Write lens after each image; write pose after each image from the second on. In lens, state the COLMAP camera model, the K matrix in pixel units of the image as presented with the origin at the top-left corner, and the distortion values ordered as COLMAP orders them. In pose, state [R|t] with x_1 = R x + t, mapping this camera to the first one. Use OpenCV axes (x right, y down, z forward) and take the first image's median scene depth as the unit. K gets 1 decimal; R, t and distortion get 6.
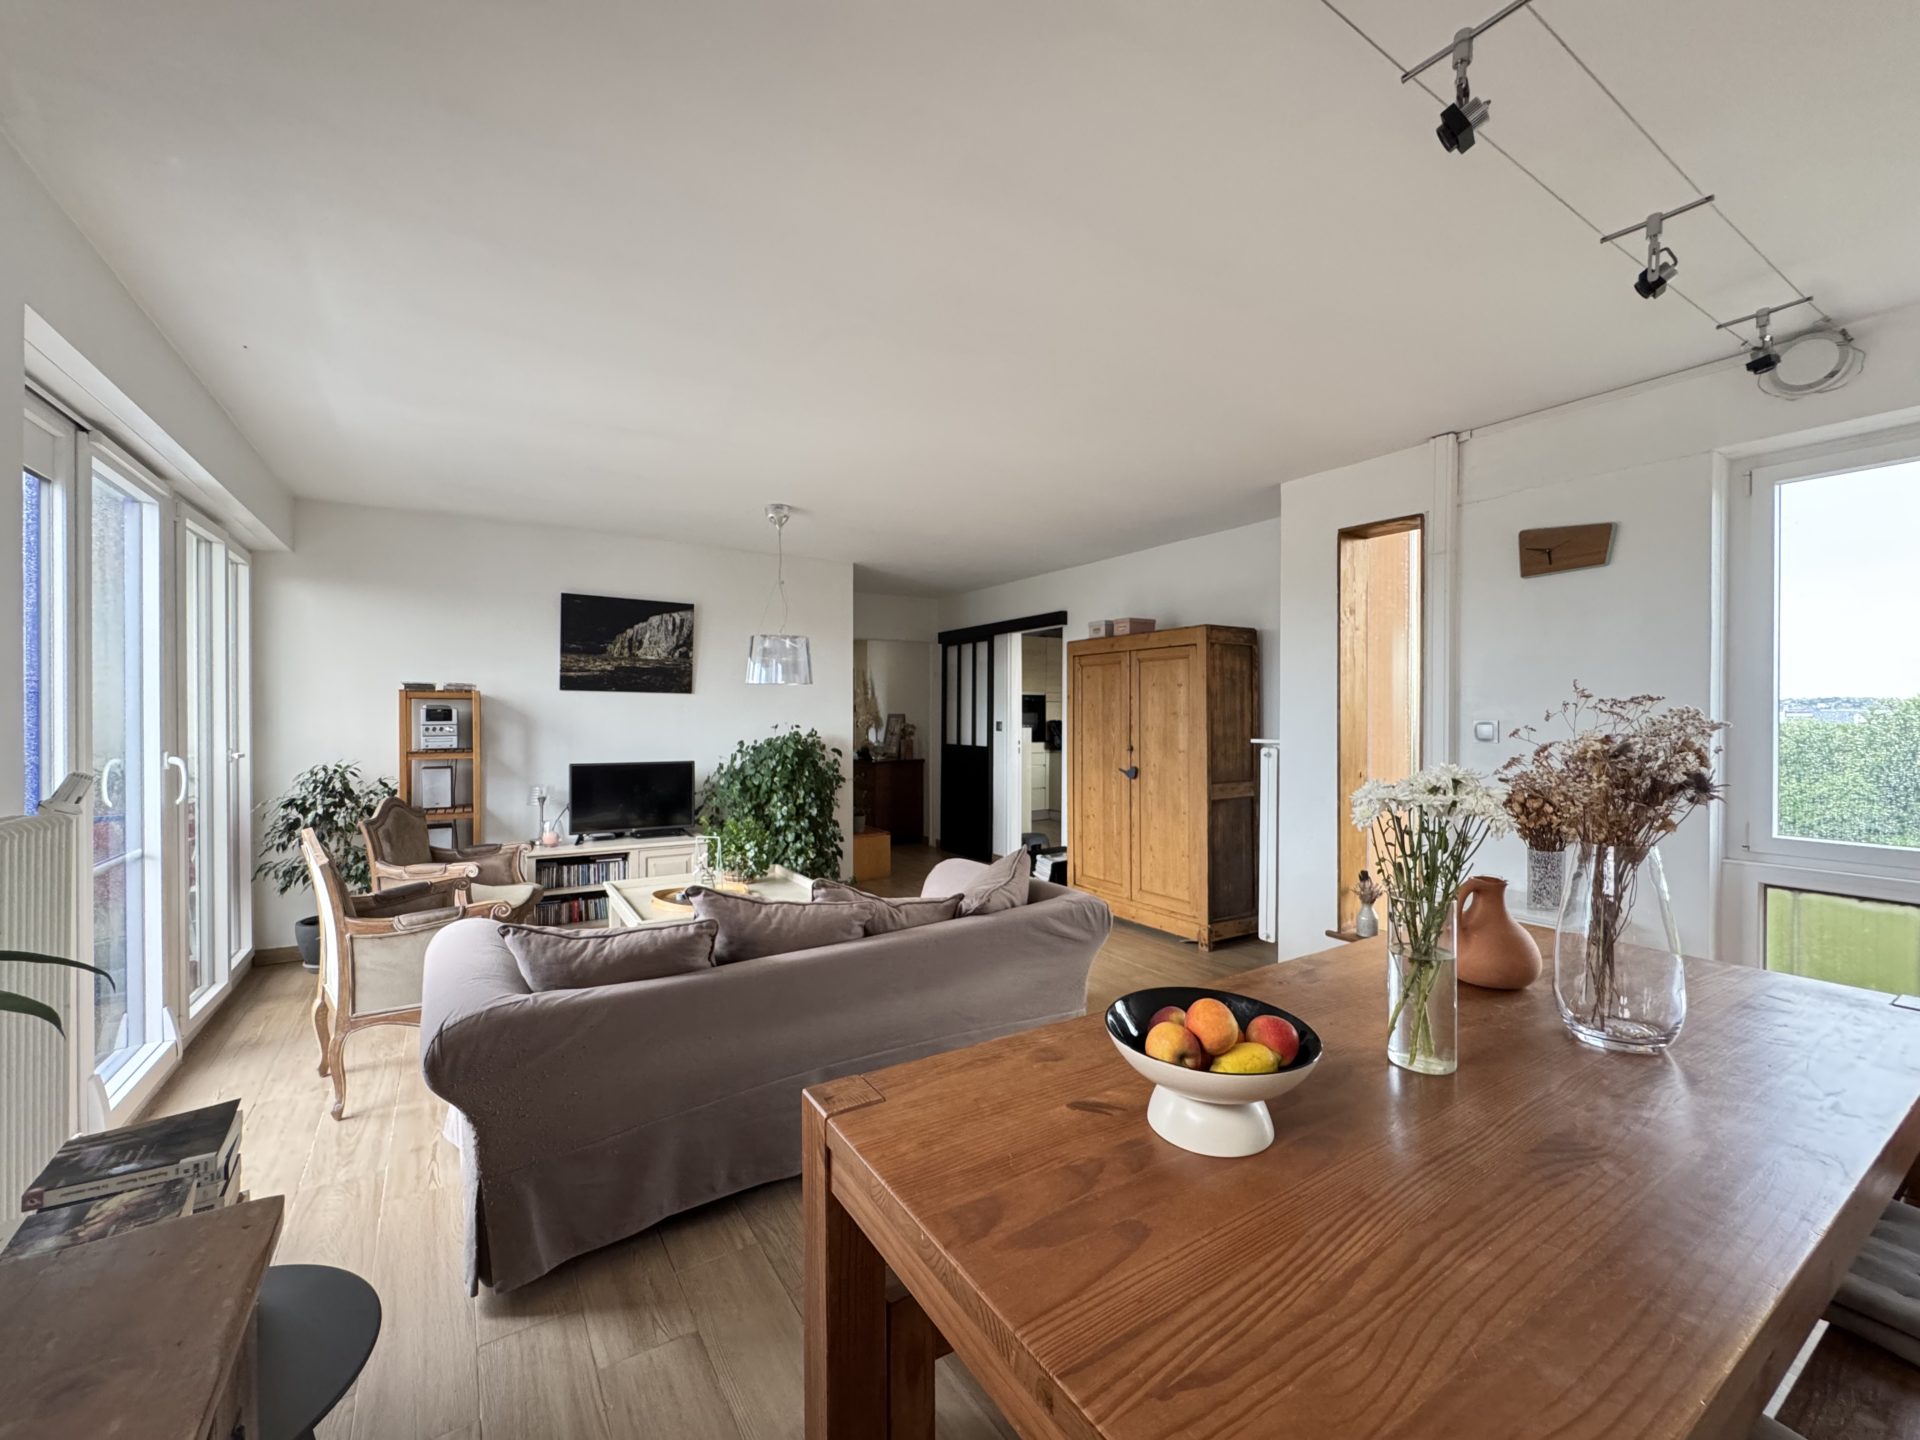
lens RADIAL K [[768.2, 0, 959.4], [0, 768.2, 715.2], [0, 0, 1]] dist [0.001456, -0.000002]
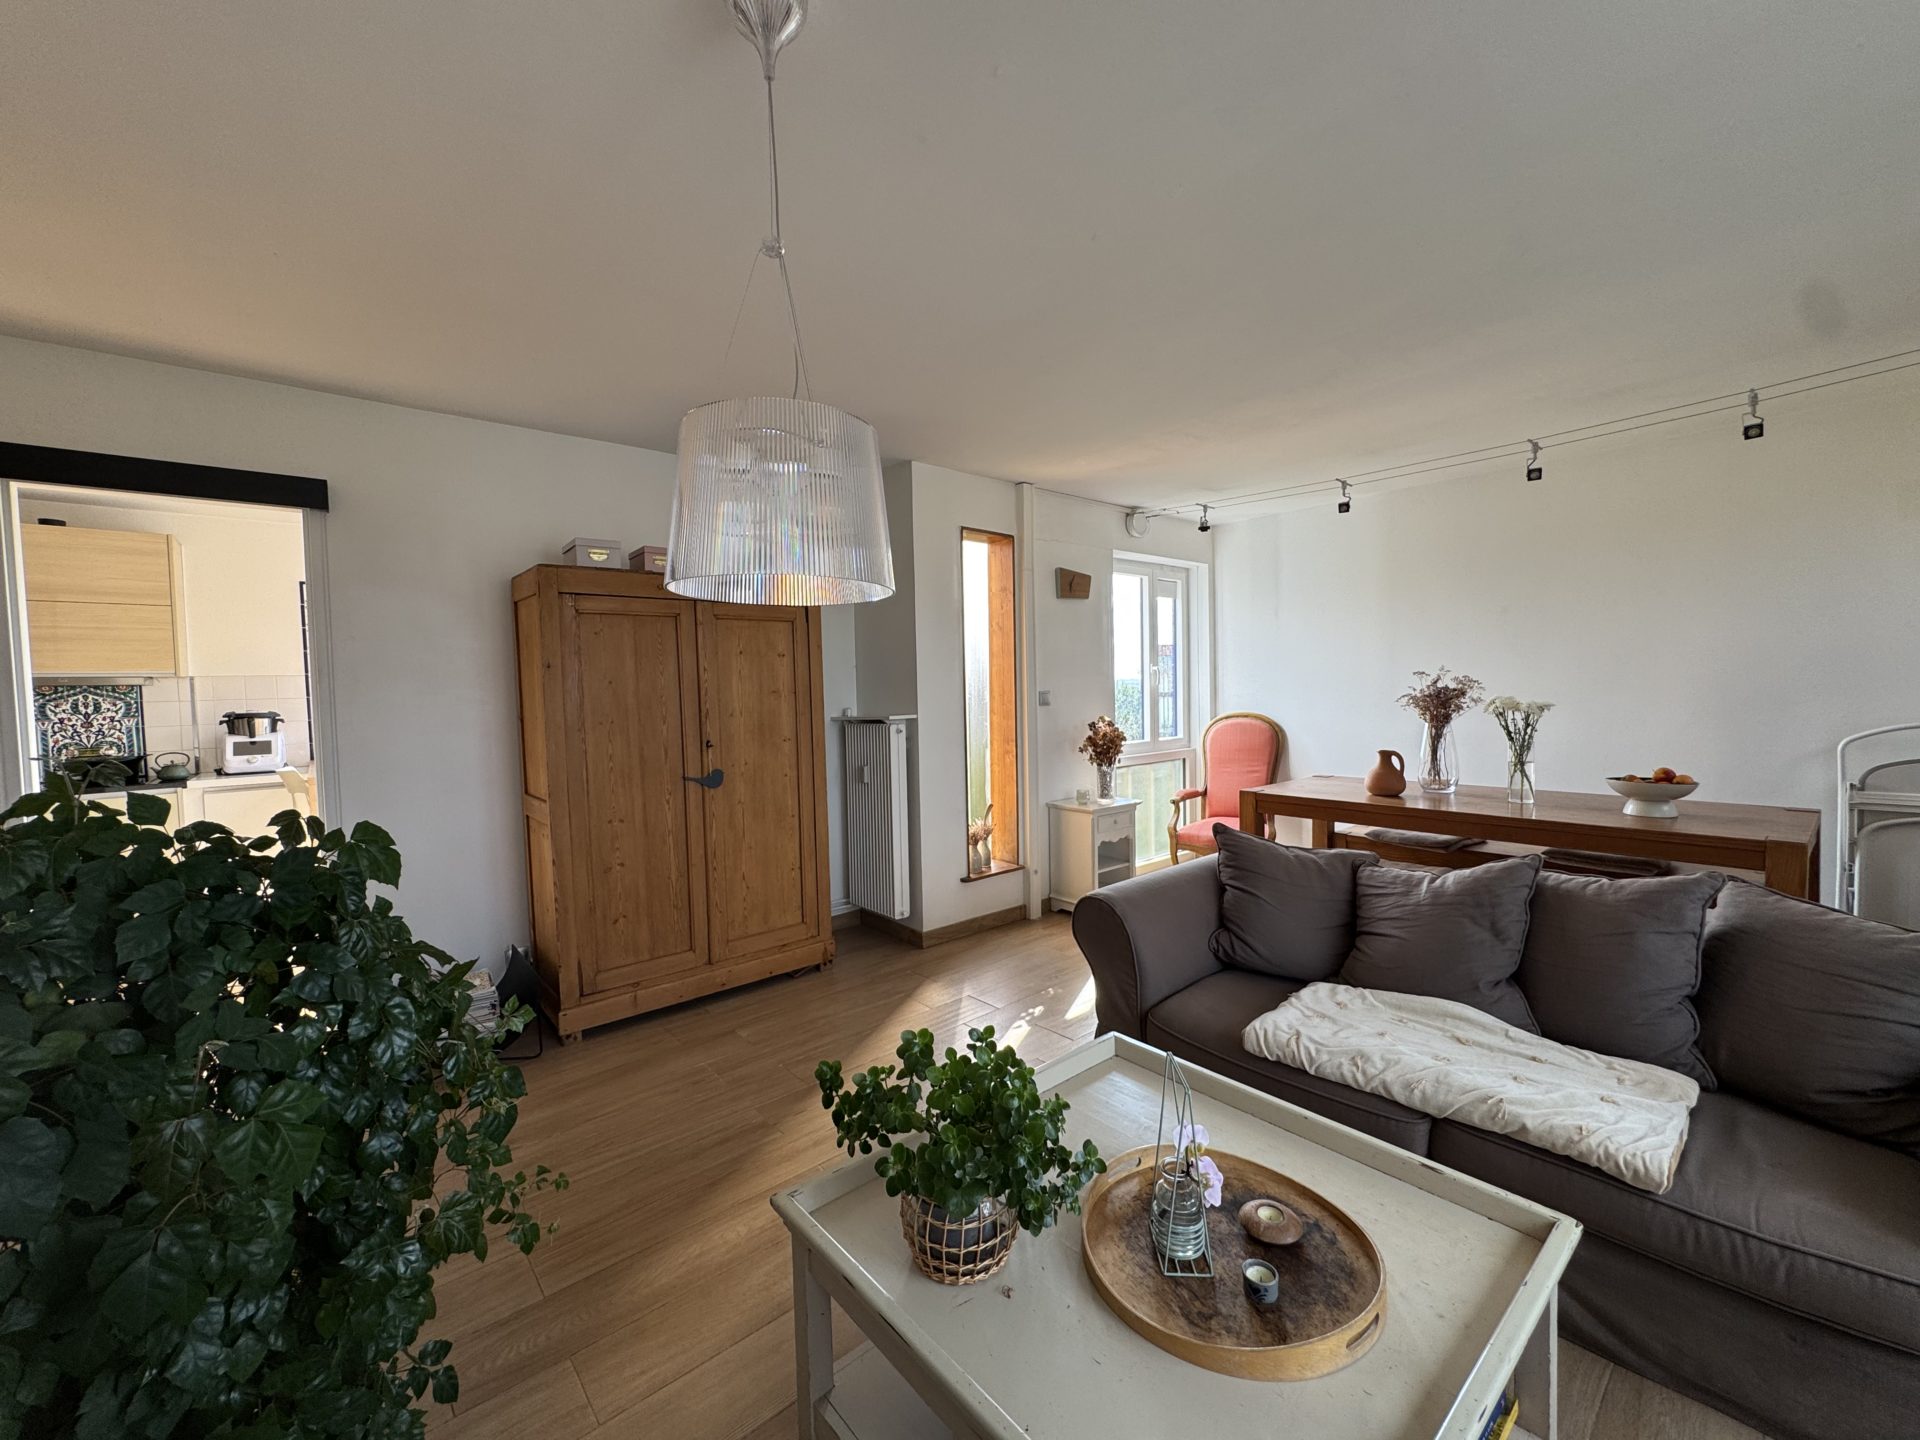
lens RADIAL K [[768.2, 0, 960.8], [0, 768.2, 727.2], [0, 0, 1]] dist [0.001456, -0.000002]
pose [[-0.138978, -0.038548, 0.989545, -0.505741], [0.030108, 0.998616, 0.043130, 0.005895], [-0.989838, 0.035787, -0.137625, 0.912289]]
